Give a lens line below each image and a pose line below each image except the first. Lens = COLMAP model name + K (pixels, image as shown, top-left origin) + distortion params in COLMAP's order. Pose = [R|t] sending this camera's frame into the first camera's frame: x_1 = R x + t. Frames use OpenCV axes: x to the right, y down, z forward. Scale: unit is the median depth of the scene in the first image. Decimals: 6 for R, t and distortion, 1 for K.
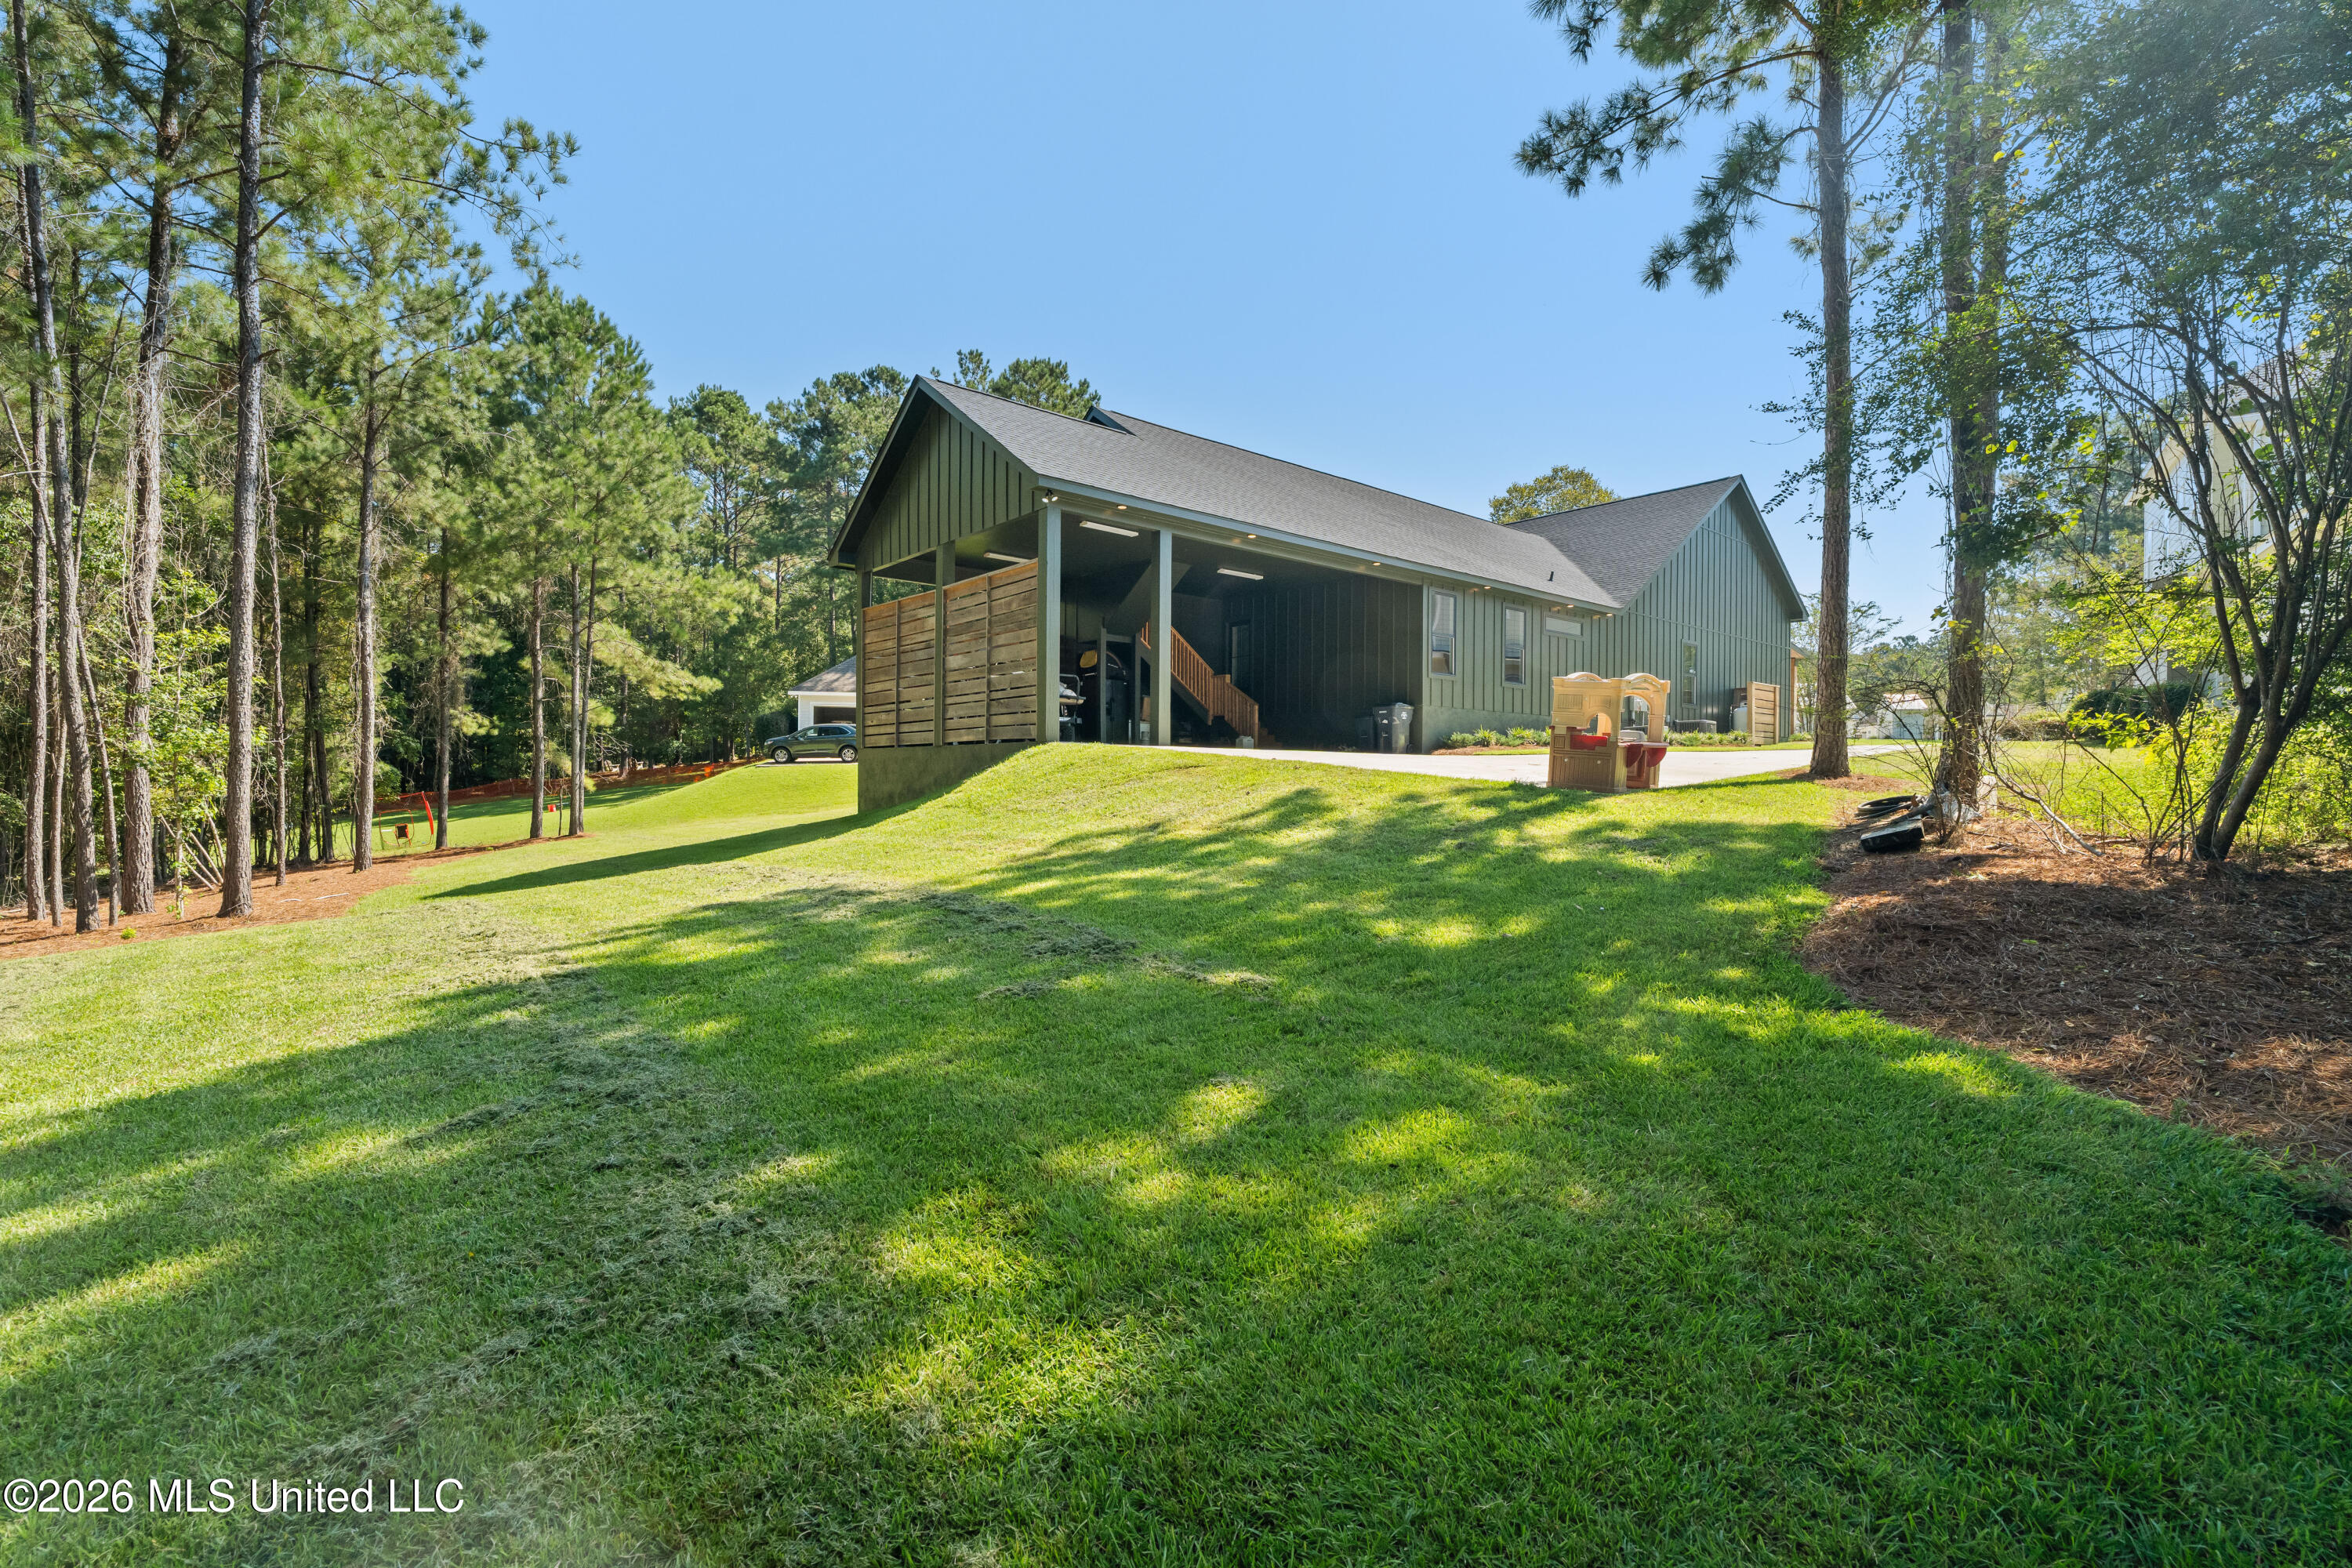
lens RADIAL K [[1074.7, 0, 1175.2], [0, 1074.7, 780.3], [0, 0, 1]] dist [-0.000632, -0.000085]
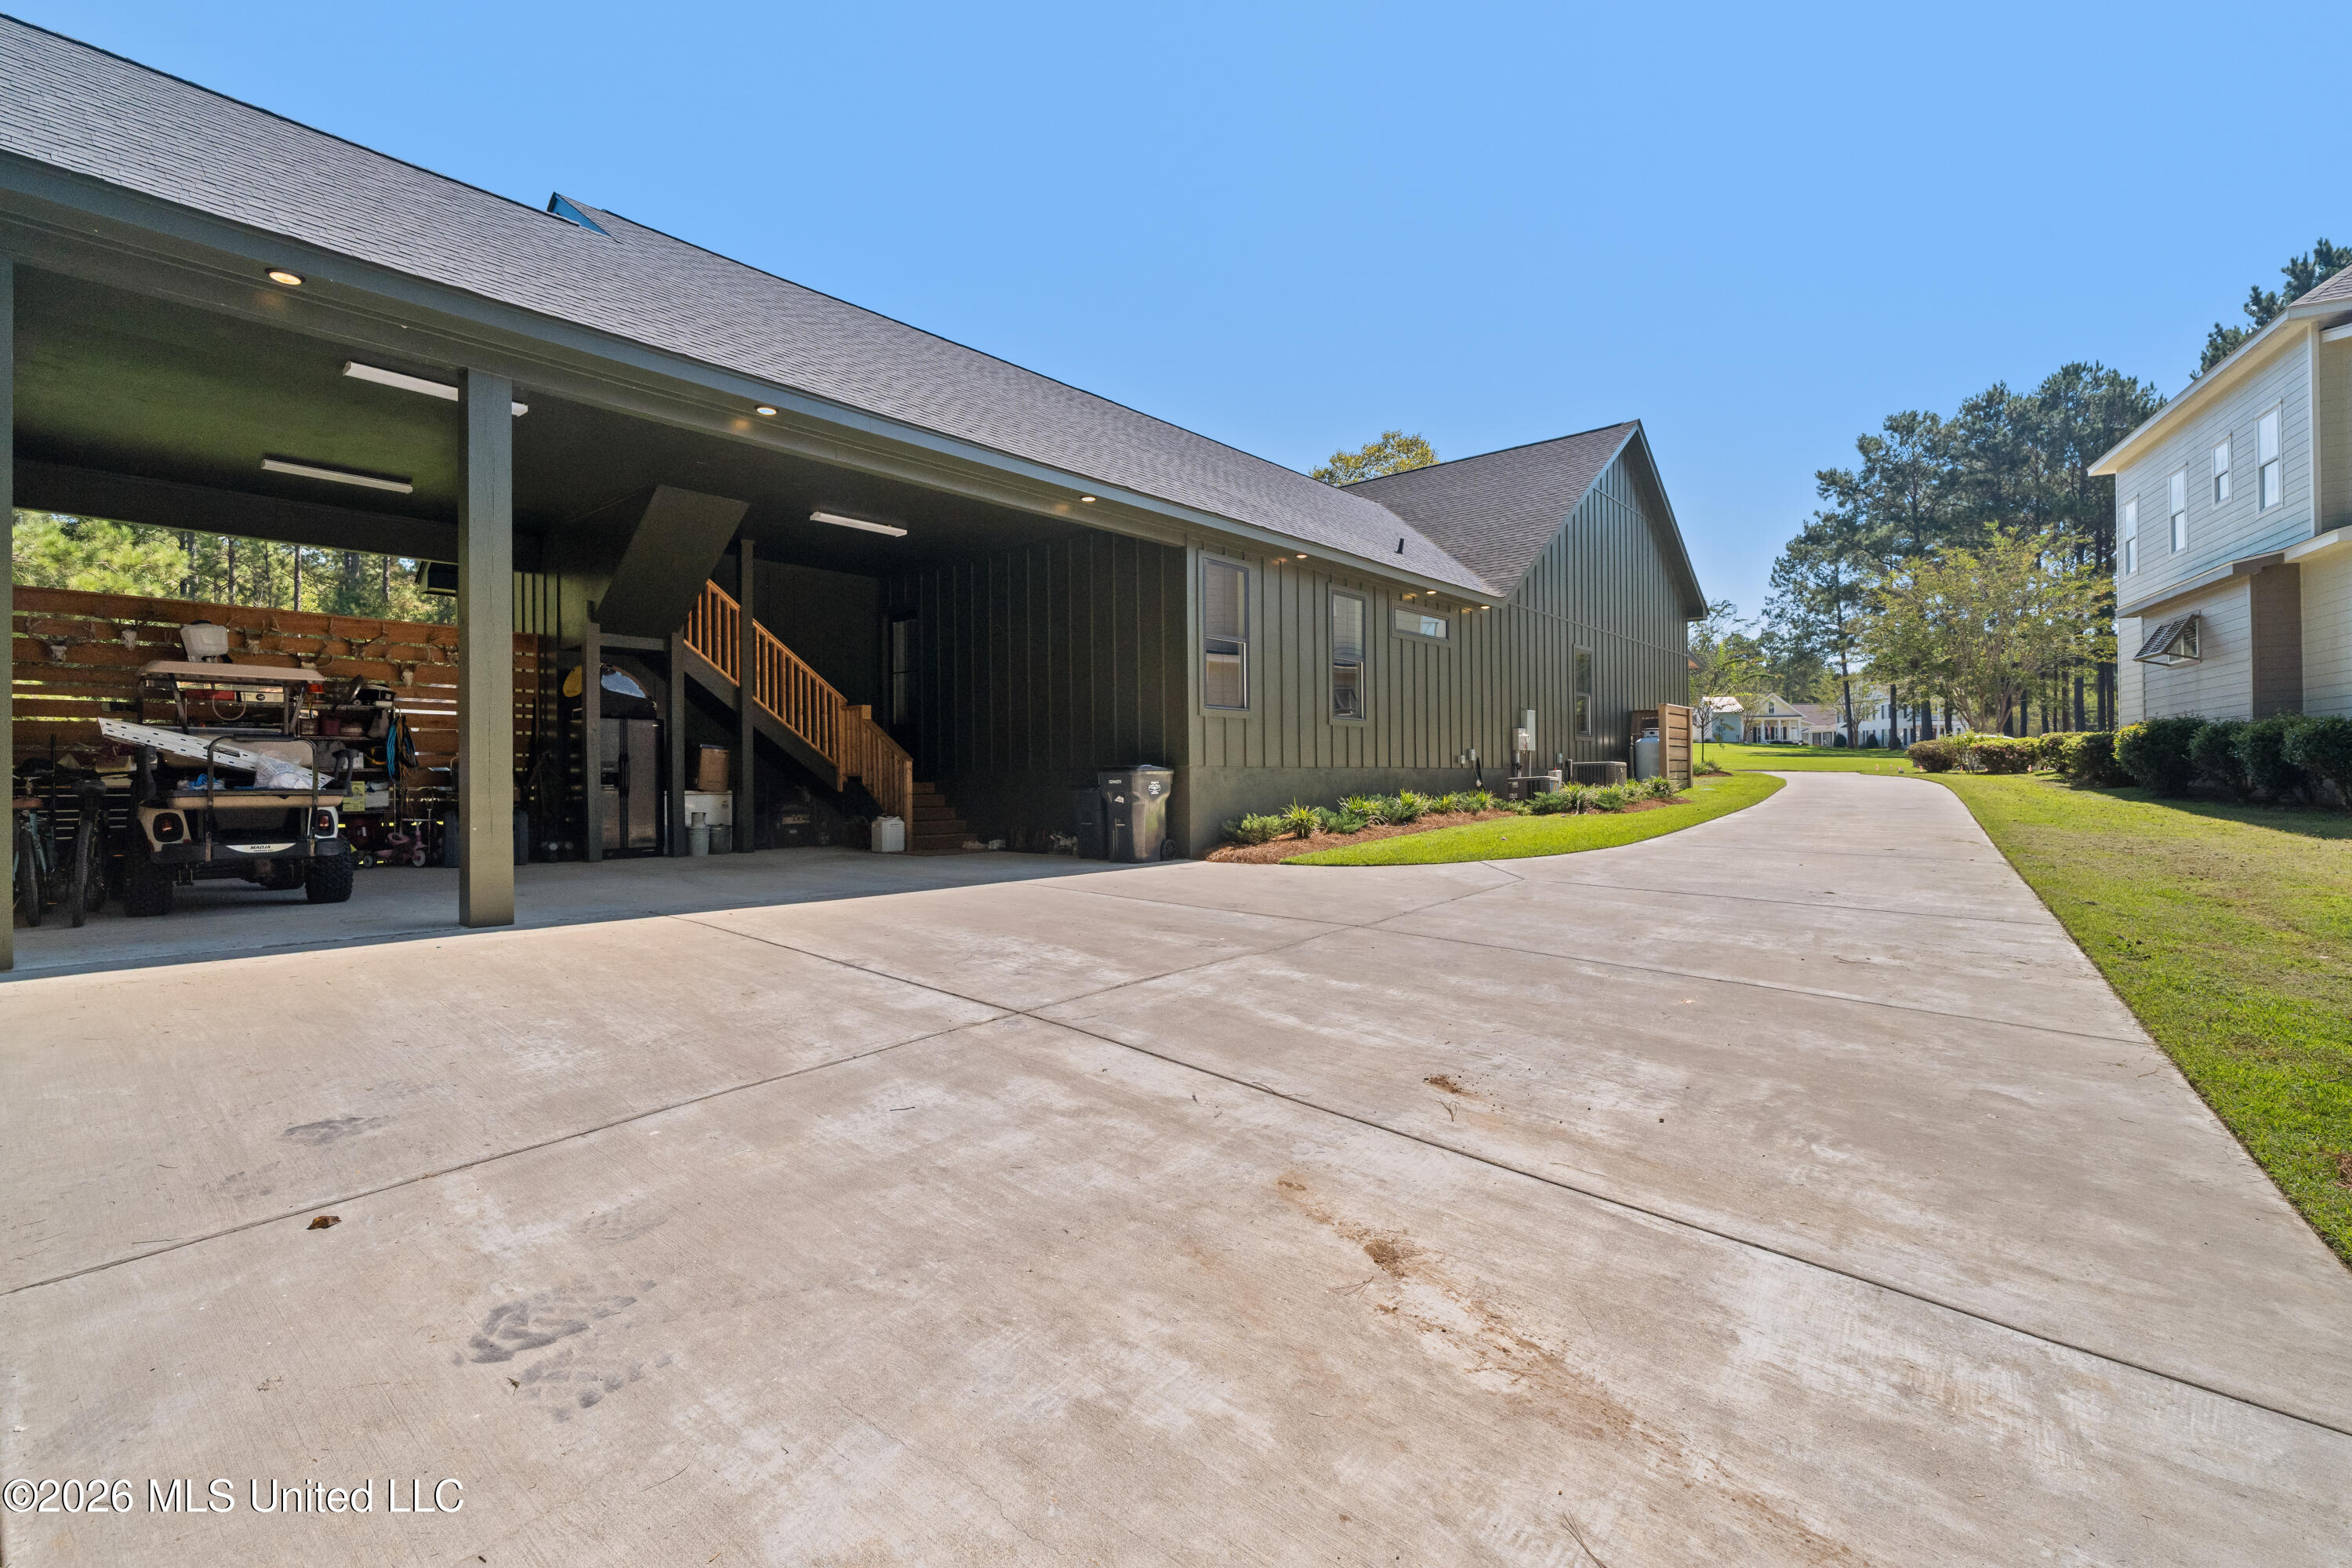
lens RADIAL K [[1074.7, 0, 1173.1], [0, 1074.7, 777.8], [0, 0, 1]] dist [-0.000632, -0.000085]
pose [[0.988419, -0.015025, 0.151001, 0.129084], [0.014823, 0.999887, 0.002464, -0.061102], [-0.151021, -0.000197, 0.988531, 0.427512]]
